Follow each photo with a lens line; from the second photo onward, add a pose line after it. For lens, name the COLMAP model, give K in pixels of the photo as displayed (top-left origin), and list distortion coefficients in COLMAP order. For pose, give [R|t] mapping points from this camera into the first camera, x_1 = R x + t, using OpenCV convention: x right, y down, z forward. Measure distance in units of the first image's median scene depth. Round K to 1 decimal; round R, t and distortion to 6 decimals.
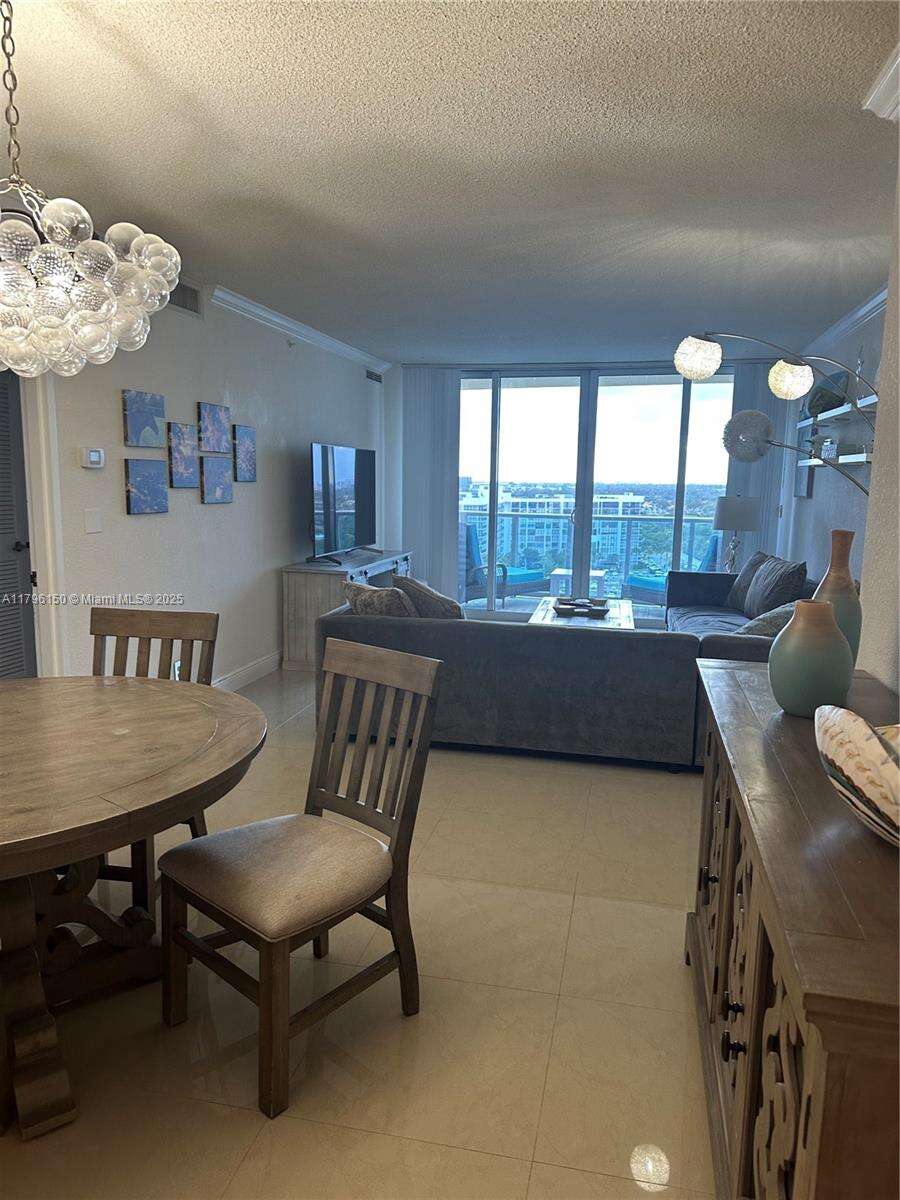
lens RADIAL K [[851.8, 0, 450.0], [0, 851.8, 600.0], [0, 0, 1]] dist [0.167990, -0.139953]
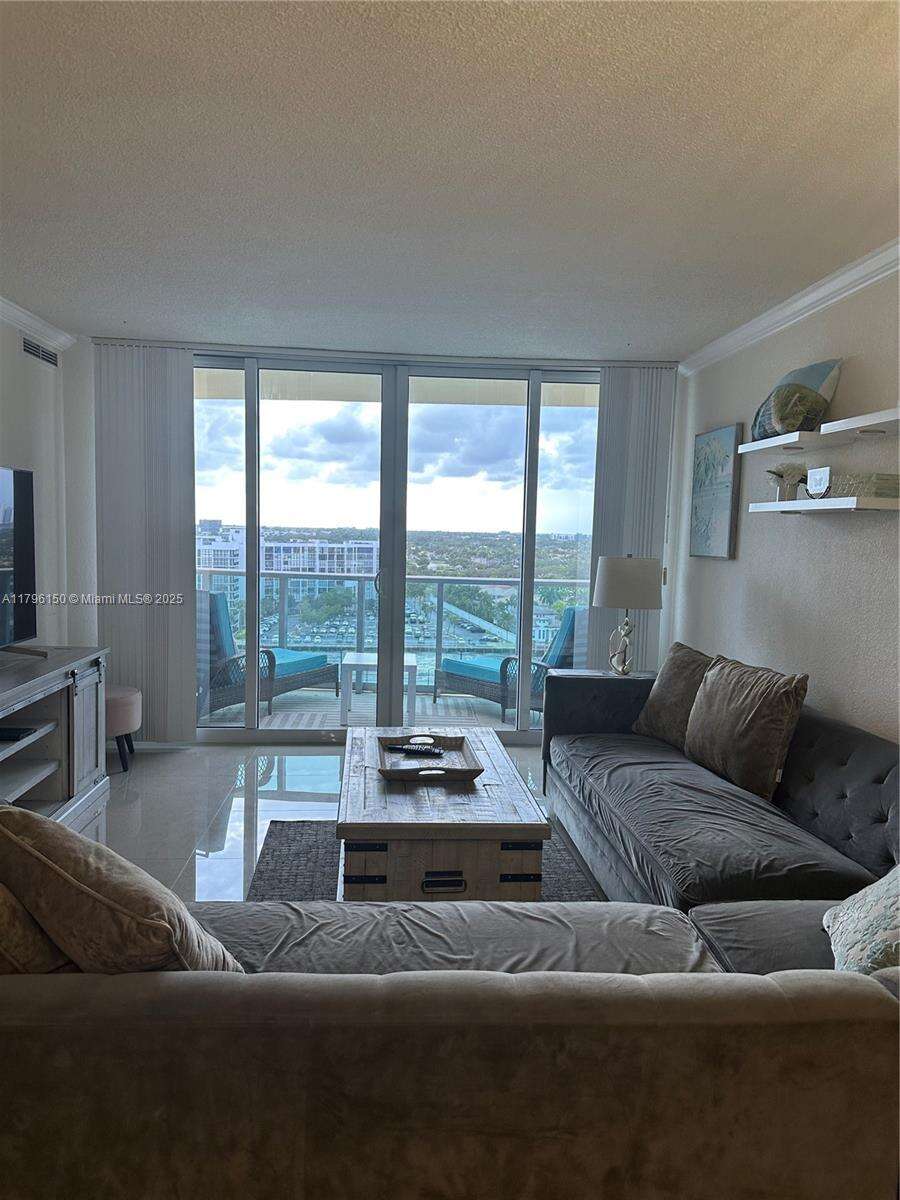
lens RADIAL K [[851.8, 0, 450.0], [0, 851.8, 600.0], [0, 0, 1]] dist [0.167990, -0.139953]
pose [[0.959975, -0.017267, 0.279552, 0.011053], [0.031714, 0.998380, -0.047239, -0.047845], [-0.278284, 0.054214, 0.958968, 0.330604]]
